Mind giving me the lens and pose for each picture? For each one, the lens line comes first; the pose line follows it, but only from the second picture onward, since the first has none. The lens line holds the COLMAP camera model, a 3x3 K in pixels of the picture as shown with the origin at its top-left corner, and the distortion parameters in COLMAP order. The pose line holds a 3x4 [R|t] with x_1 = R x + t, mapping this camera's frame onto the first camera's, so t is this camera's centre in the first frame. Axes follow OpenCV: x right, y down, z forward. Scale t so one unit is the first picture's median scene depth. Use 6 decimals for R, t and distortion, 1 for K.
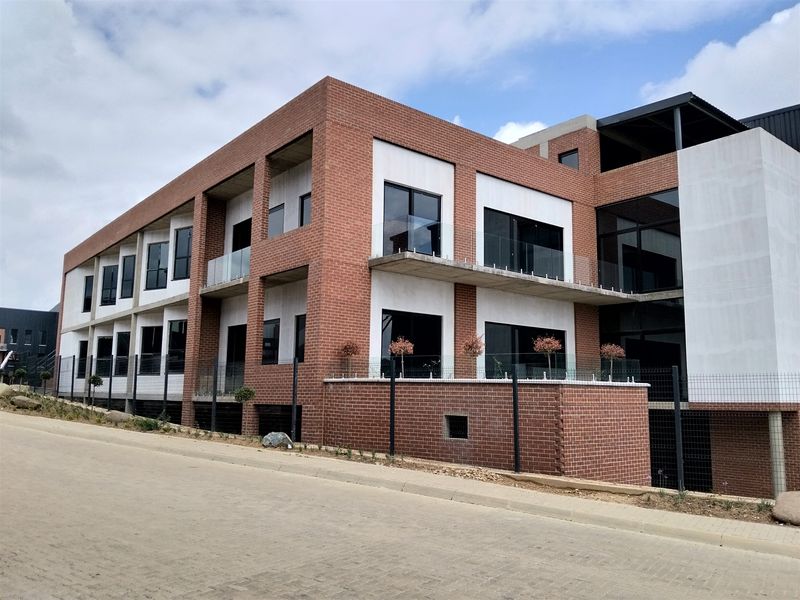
lens RADIAL K [[654.6, 0, 400.3], [0, 654.6, 299.0], [0, 0, 1]] dist [0.031186, -0.038777]
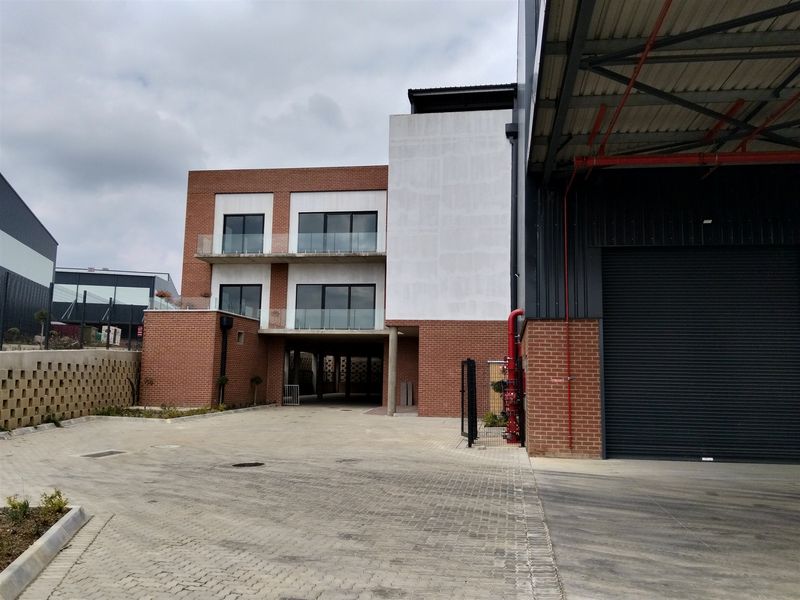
lens RADIAL K [[654.6, 0, 398.2], [0, 654.6, 299.3], [0, 0, 1]] dist [0.031186, -0.038777]
pose [[0.662626, -0.092179, -0.743256, 1.528609], [0.096607, 0.994626, -0.037227, 0.159557], [0.742694, -0.047136, 0.667970, 0.110899]]
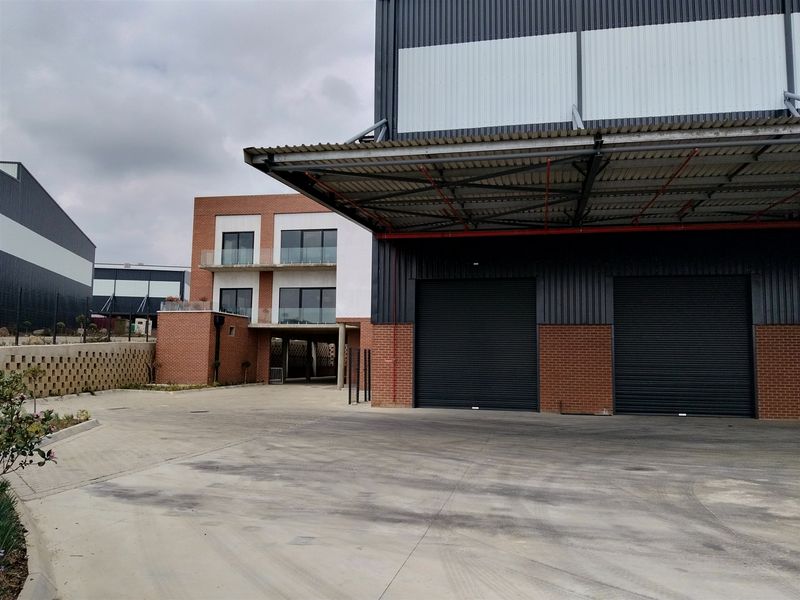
lens RADIAL K [[654.6, 0, 404.2], [0, 654.6, 300.5], [0, 0, 1]] dist [0.031186, -0.038777]
pose [[0.628500, -0.081468, -0.773532, 1.986175], [0.106090, 0.994184, -0.018508, 0.155258], [0.770541, -0.070432, 0.633487, 0.011670]]
